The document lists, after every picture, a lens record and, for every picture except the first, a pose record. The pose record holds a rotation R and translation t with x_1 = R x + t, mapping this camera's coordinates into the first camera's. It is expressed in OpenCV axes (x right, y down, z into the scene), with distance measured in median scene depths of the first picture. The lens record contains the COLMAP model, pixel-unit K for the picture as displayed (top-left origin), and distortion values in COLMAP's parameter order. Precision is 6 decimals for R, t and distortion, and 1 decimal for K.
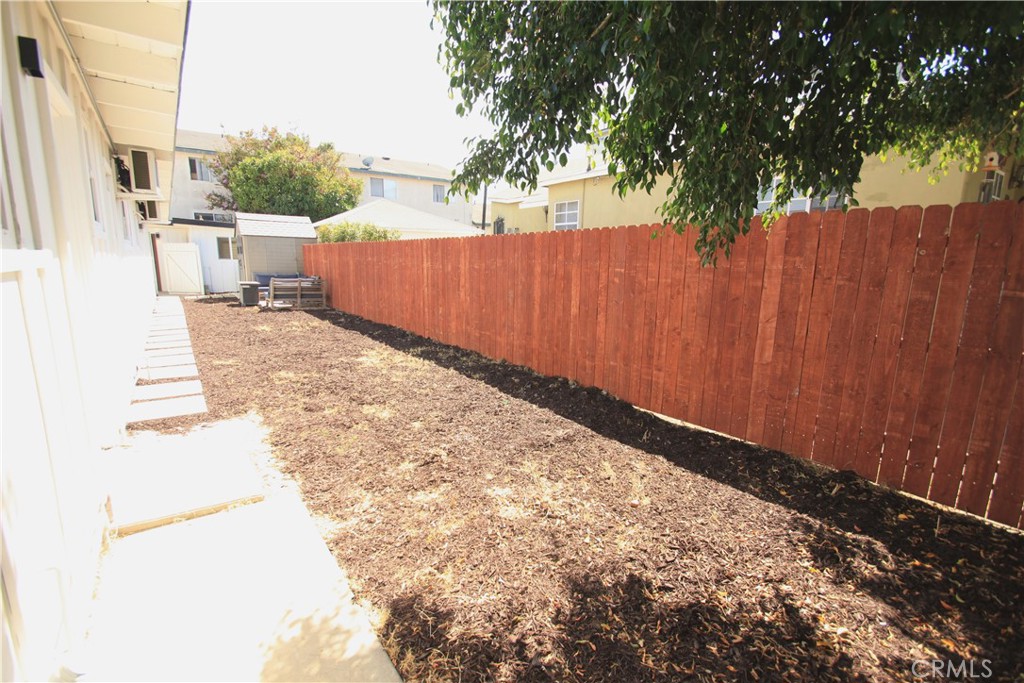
lens RADIAL K [[471.1, 0, 511.3], [0, 471.1, 345.8], [0, 0, 1]] dist [-0.004906, -0.000552]
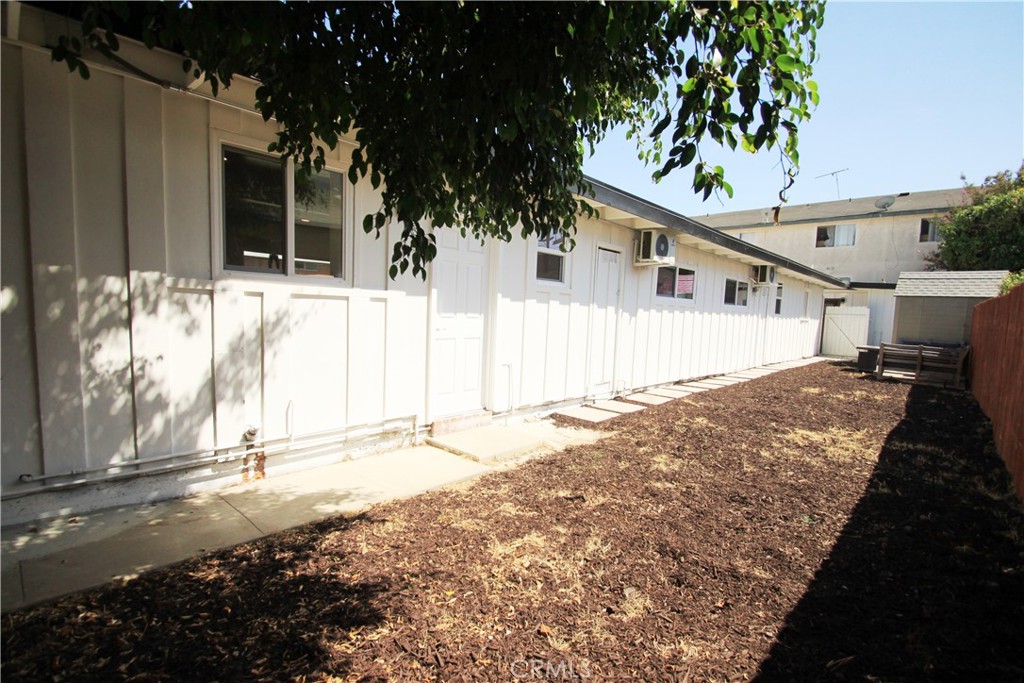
lens RADIAL K [[471.1, 0, 512.1], [0, 471.1, 344.5], [0, 0, 1]] dist [-0.004906, -0.000552]
pose [[0.201276, 0.063832, -0.977453, 0.581074], [-0.205917, 0.978333, 0.021487, -0.051671], [0.957646, 0.196950, 0.210059, 0.469344]]
